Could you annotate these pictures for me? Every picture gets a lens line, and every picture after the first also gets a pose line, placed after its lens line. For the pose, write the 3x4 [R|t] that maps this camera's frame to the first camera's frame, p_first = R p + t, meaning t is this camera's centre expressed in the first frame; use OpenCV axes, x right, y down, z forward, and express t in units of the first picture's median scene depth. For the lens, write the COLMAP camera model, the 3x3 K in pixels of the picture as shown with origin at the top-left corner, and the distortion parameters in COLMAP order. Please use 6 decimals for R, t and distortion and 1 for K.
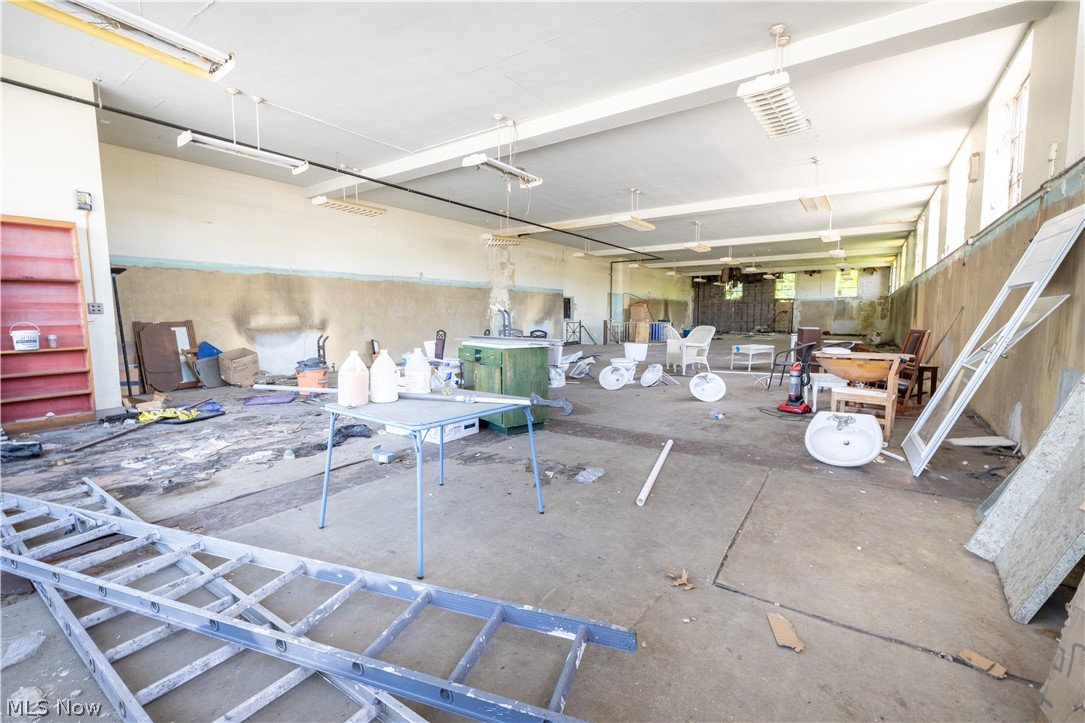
lens RADIAL K [[464.7, 0, 543.0], [0, 464.7, 355.8], [0, 0, 1]] dist [0.001607, 0.000151]
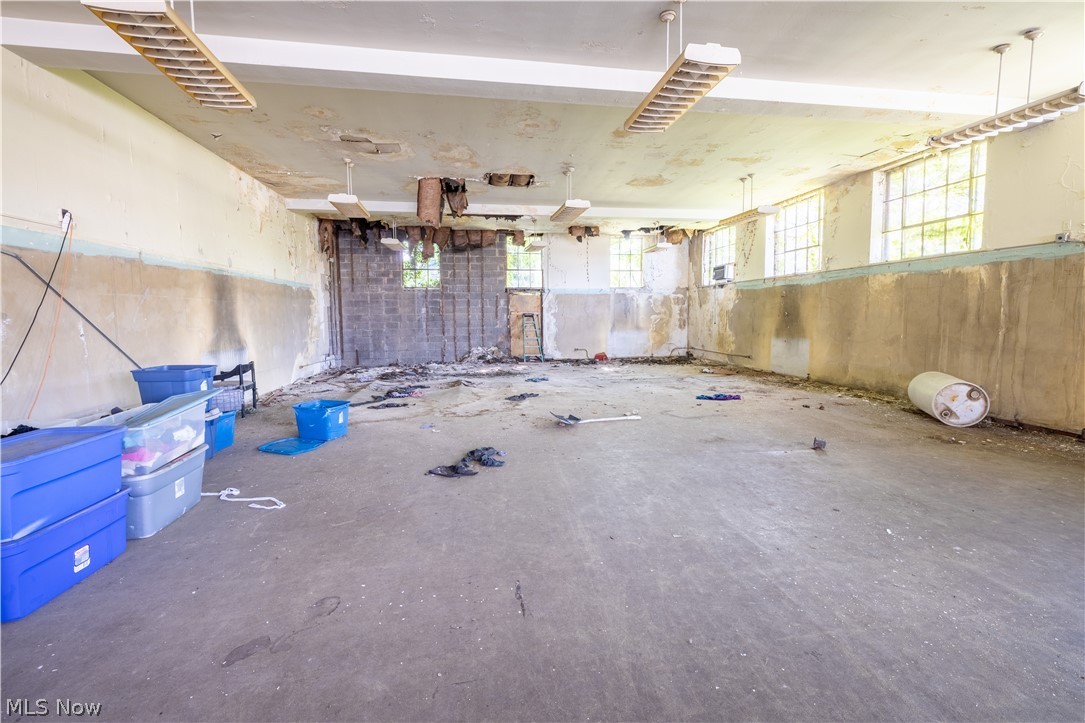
lens RADIAL K [[464.7, 0, 543.0], [0, 464.7, 355.8], [0, 0, 1]] dist [0.001607, 0.000151]
pose [[0.728257, -0.065555, 0.682162, 0.202815], [0.065568, 0.997513, 0.025861, -0.065418], [-0.682160, 0.025895, 0.730744, 0.646672]]
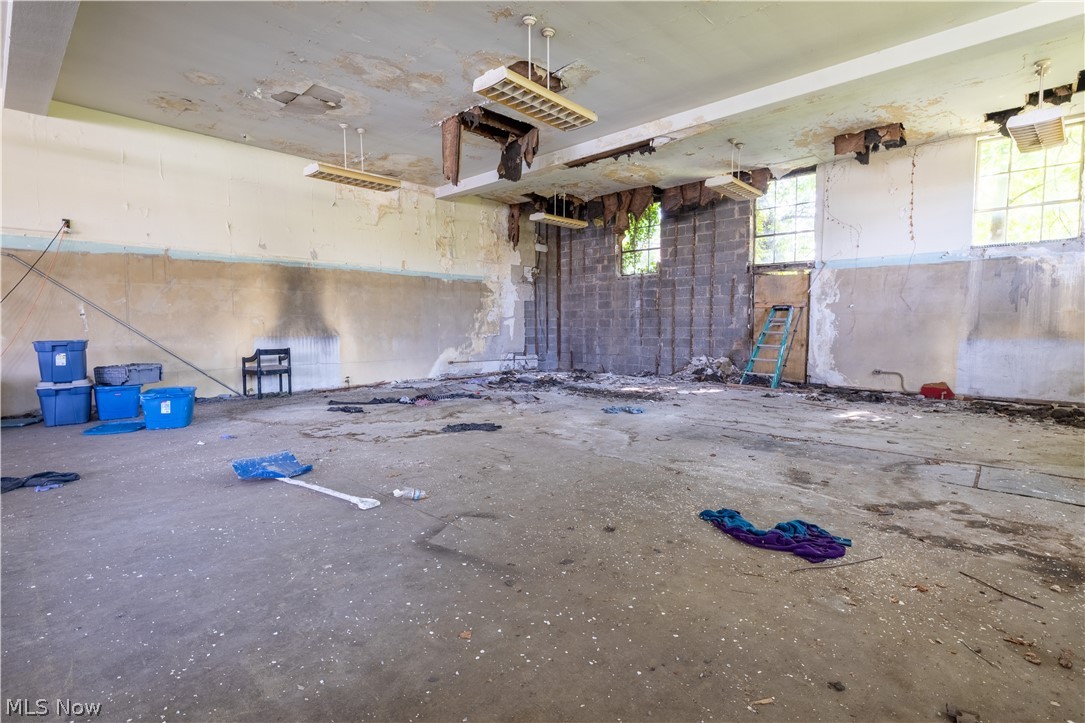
lens RADIAL K [[508.2, 0, 542.5], [0, 508.2, 361.5], [0, 0, 1]] dist [0.000776, 0.000140]
pose [[0.989039, 0.009478, -0.147352, 0.425185], [-0.011035, 0.999892, -0.009756, -0.057812], [0.147243, 0.011275, 0.989036, 0.673664]]
